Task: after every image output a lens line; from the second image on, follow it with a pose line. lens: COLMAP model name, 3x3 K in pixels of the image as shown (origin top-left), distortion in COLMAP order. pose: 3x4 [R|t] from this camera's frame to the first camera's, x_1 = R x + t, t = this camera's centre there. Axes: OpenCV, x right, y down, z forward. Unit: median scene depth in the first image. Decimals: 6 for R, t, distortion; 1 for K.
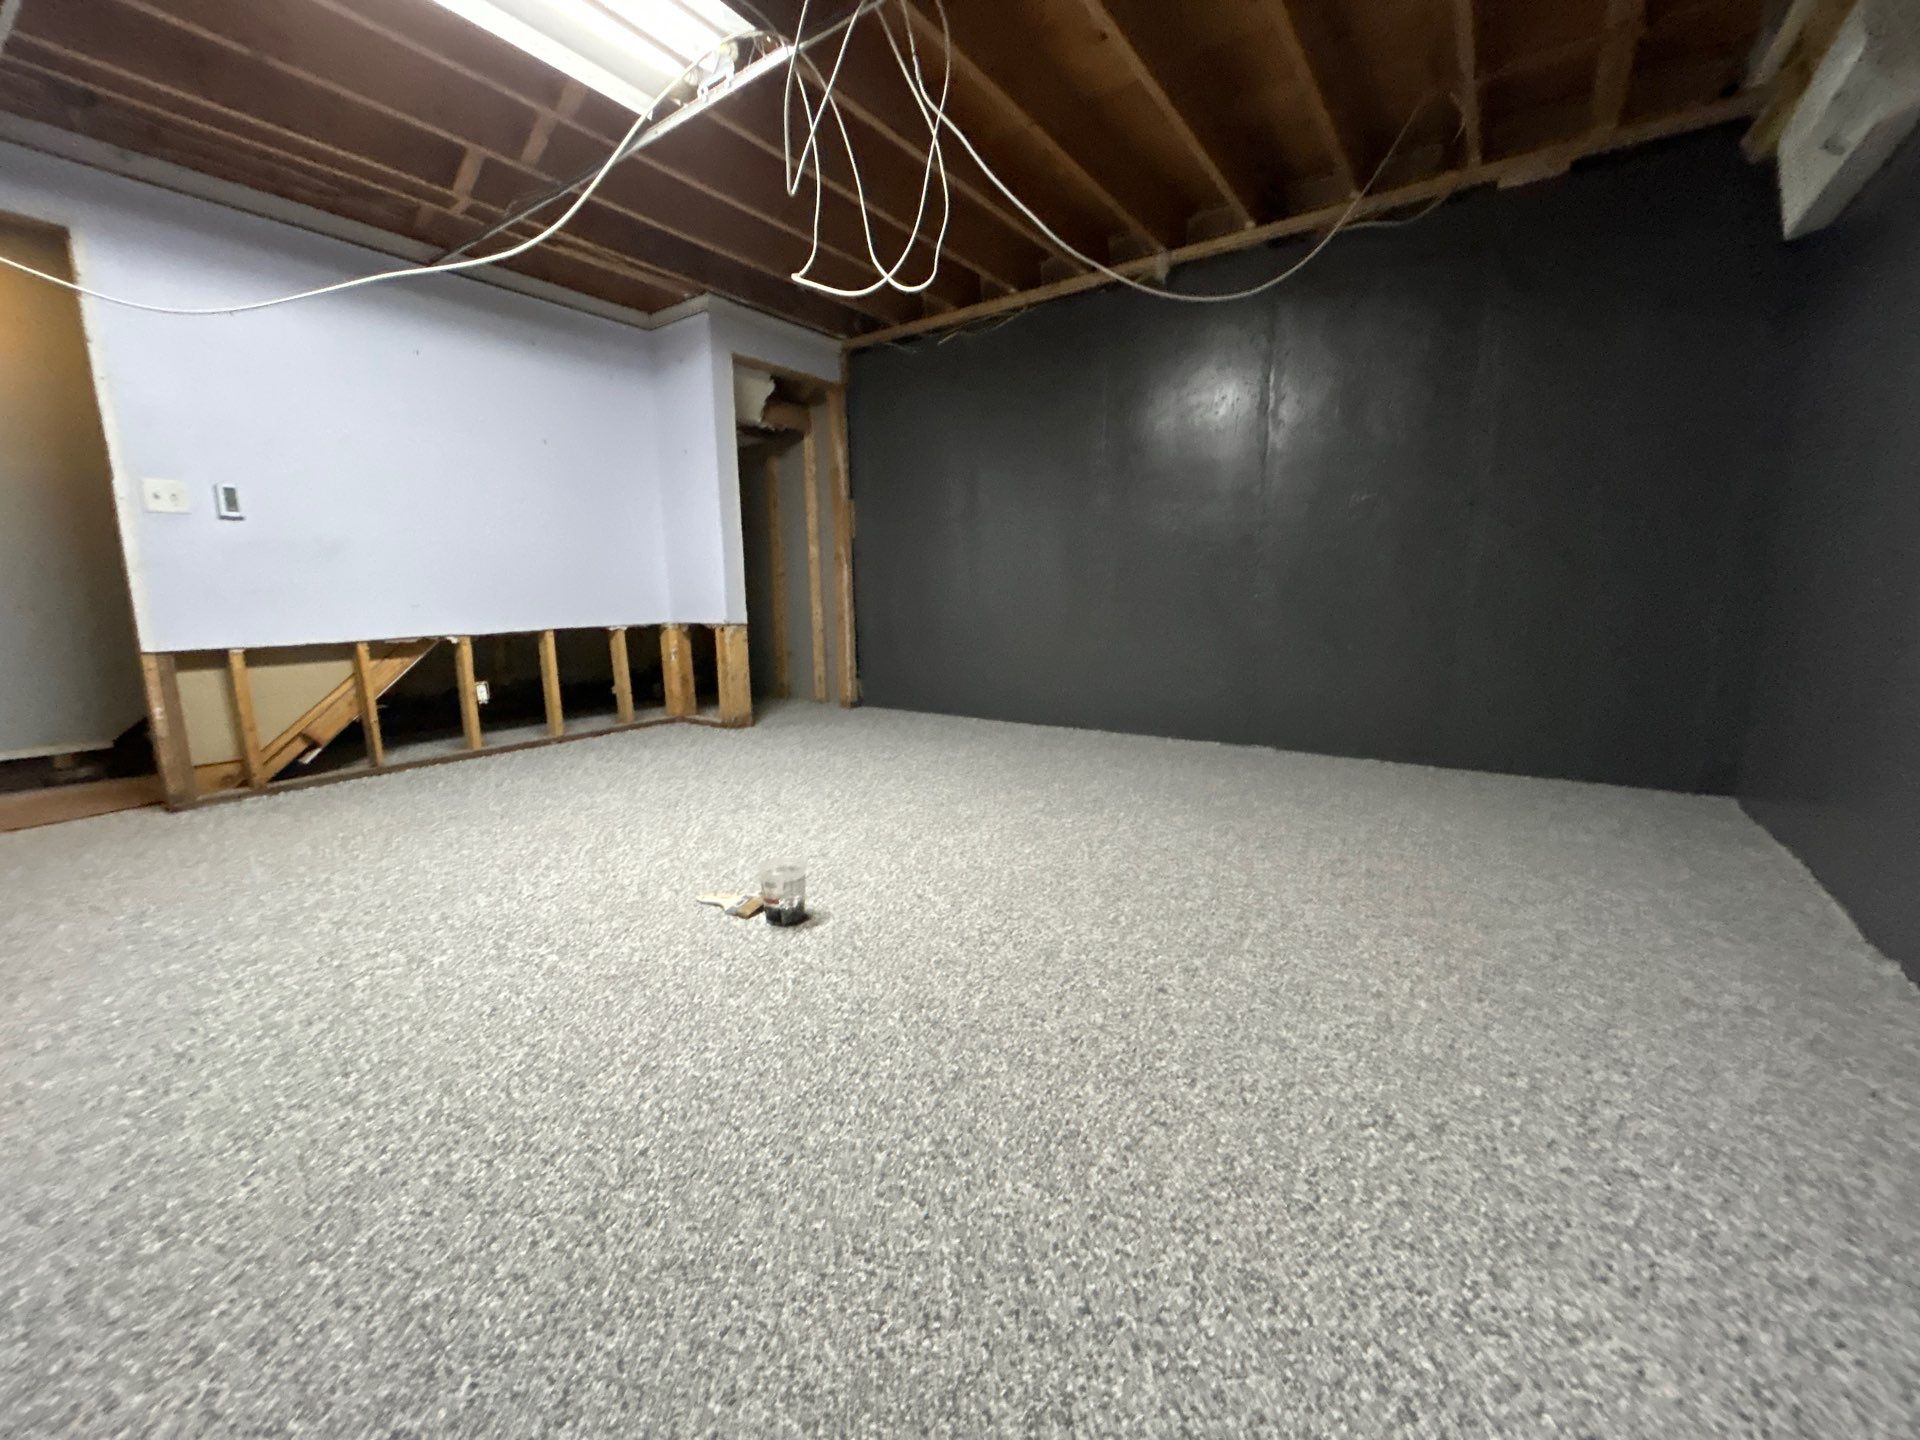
lens RADIAL K [[763.4, 0, 955.2], [0, 763.4, 714.5], [0, 0, 1]] dist [0.000107, 0.000500]
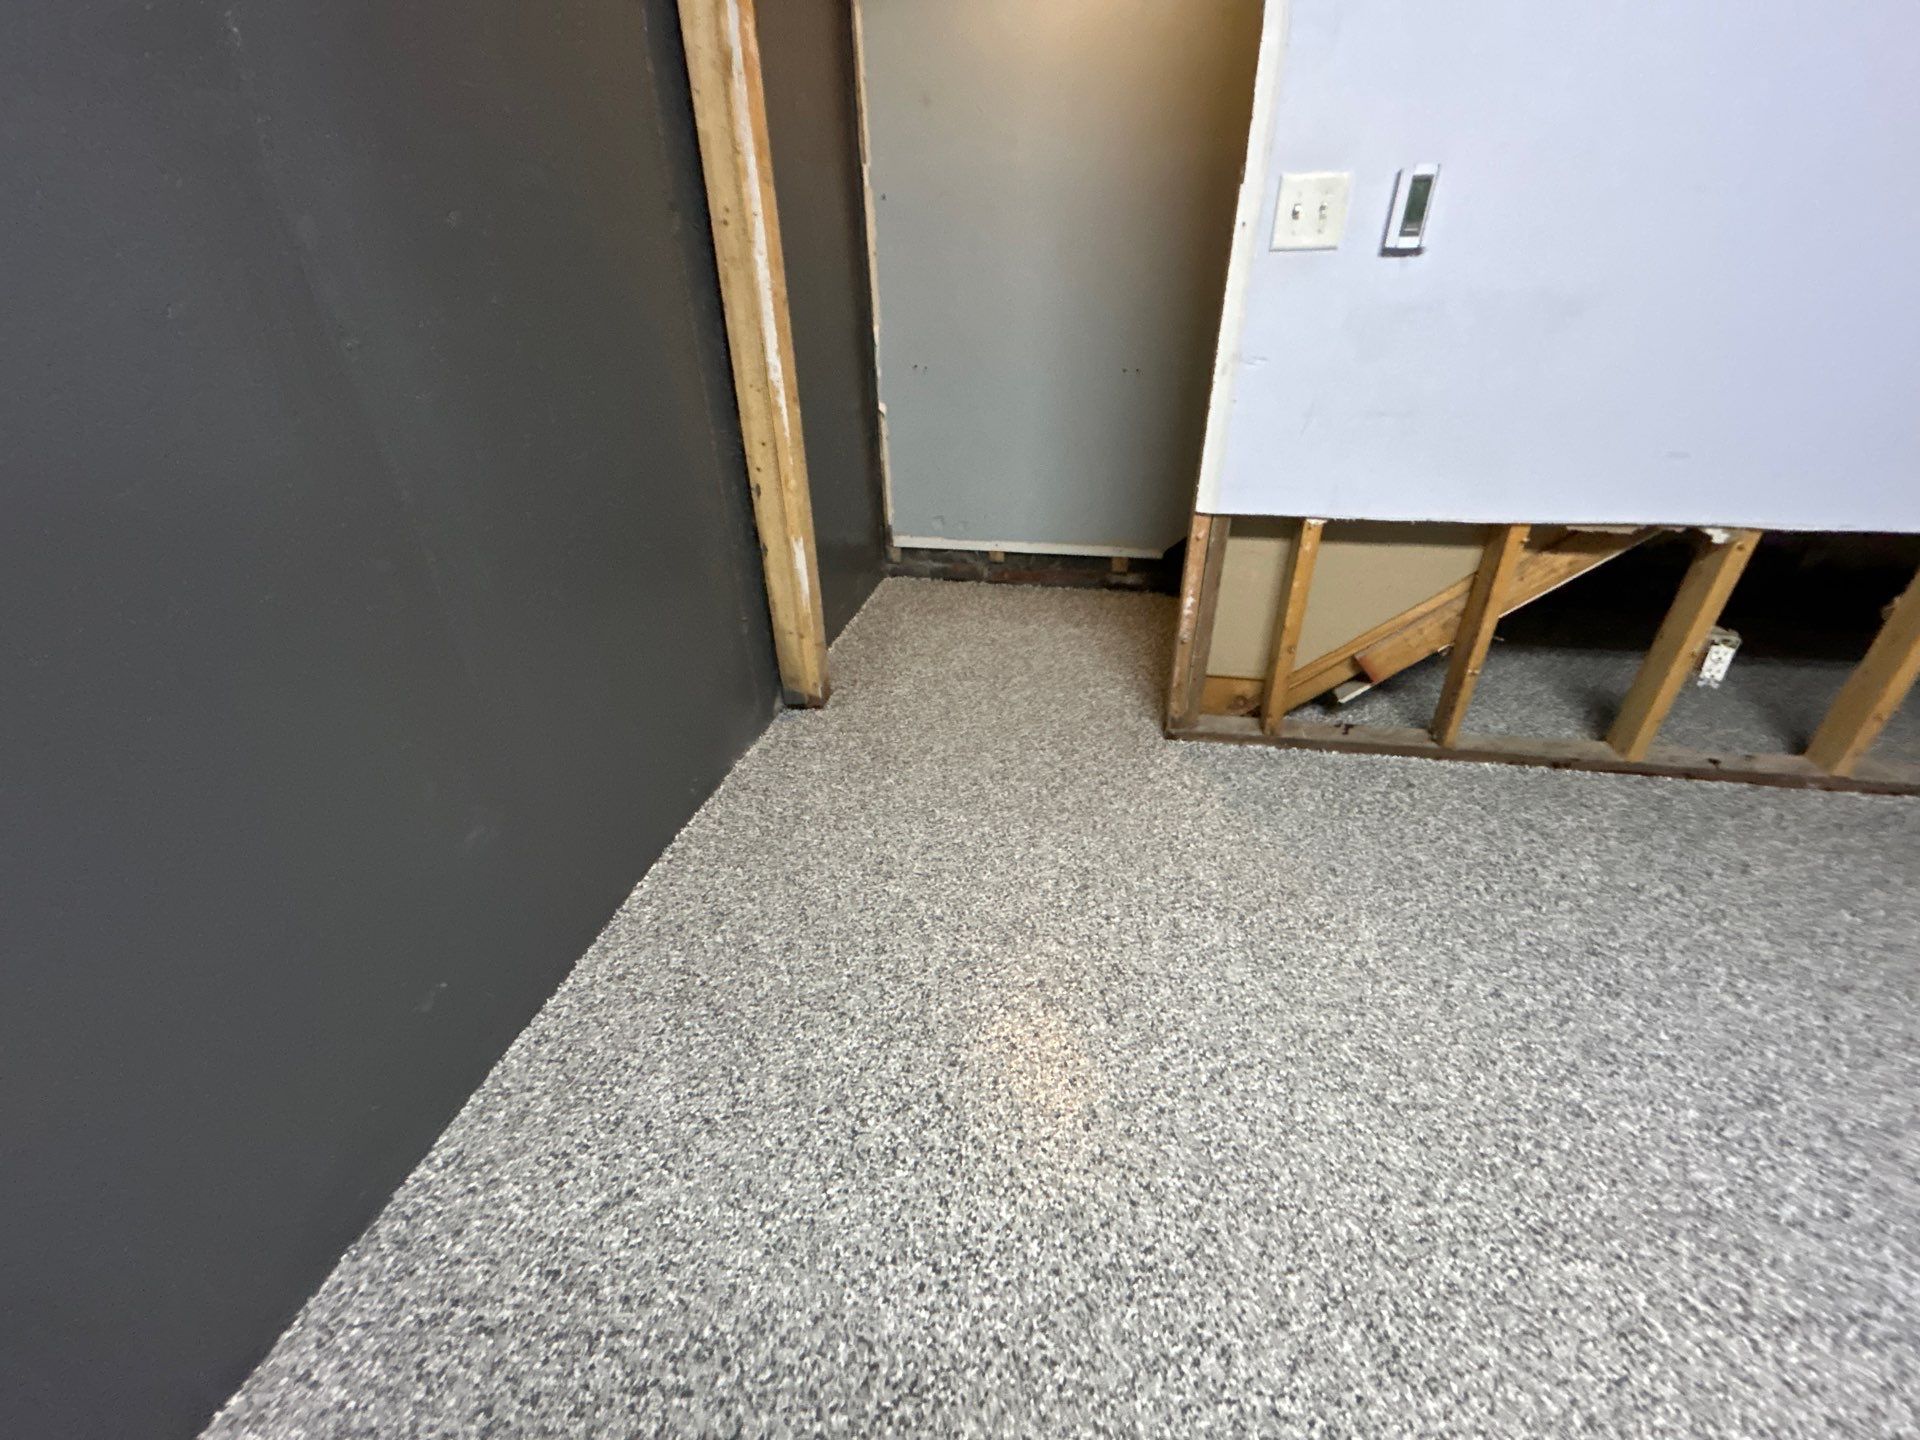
lens RADIAL K [[770.2, 0, 961.9], [0, 770.2, 713.9], [0, 0, 1]] dist [-0.001233, 0.000908]
pose [[0.406788, 0.469978, -0.783354, -0.487331], [-0.128815, 0.878452, 0.460140, -0.168465], [0.904395, -0.086272, 0.417884, 0.468957]]
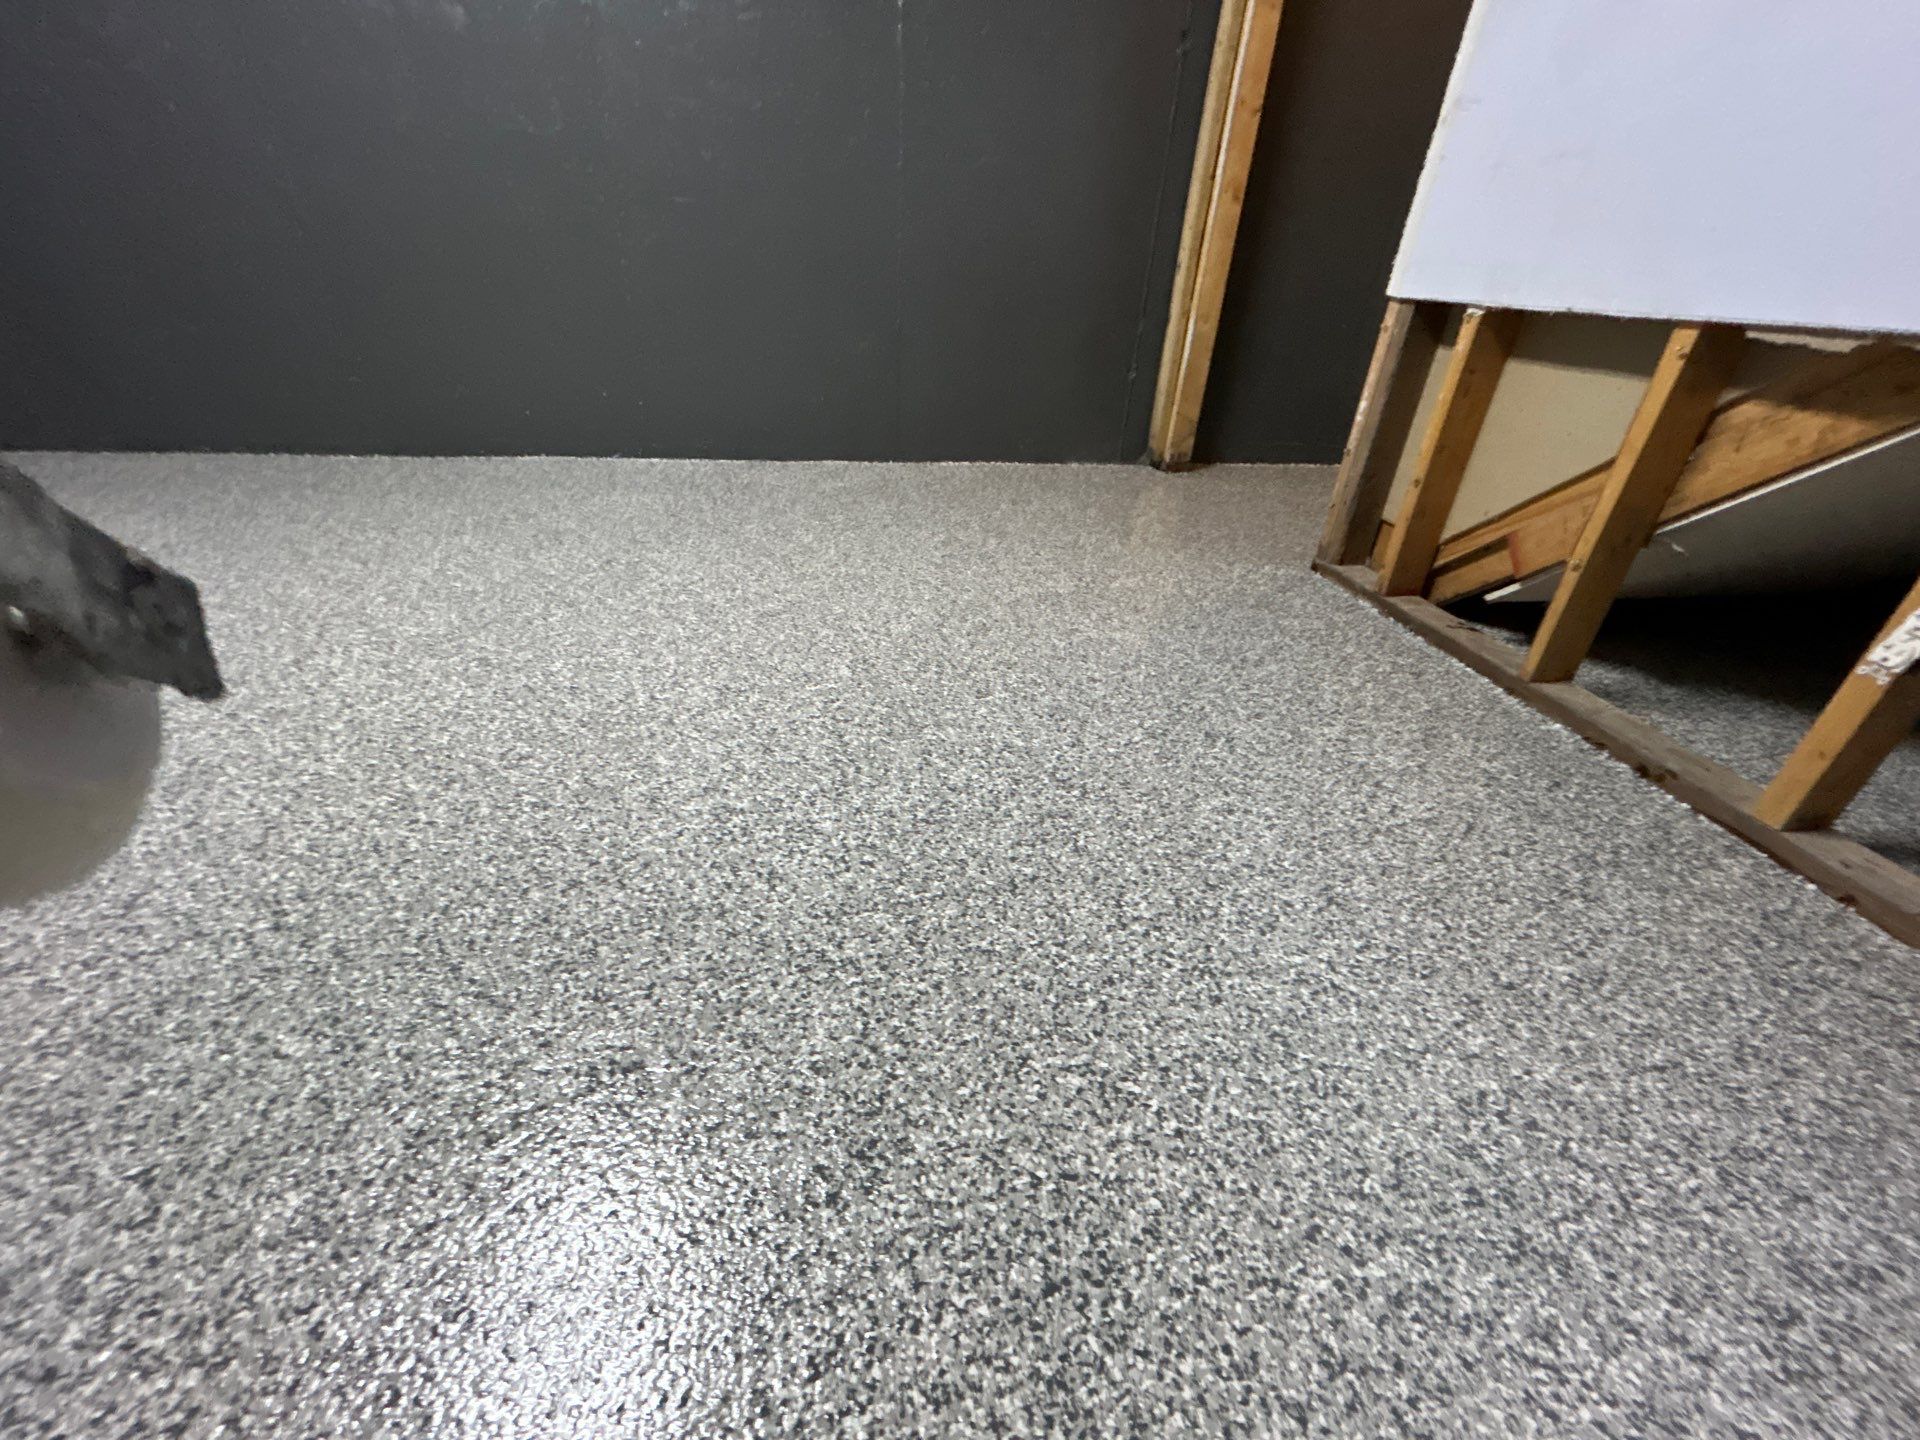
lens RADIAL K [[770.2, 0, 961.9], [0, 770.2, 713.9], [0, 0, 1]] dist [-0.001233, 0.000908]
pose [[-0.707993, 0.350793, -0.612936, -0.307486], [-0.145120, 0.777125, 0.612387, -0.122521], [0.691149, 0.522515, -0.499291, 1.041298]]
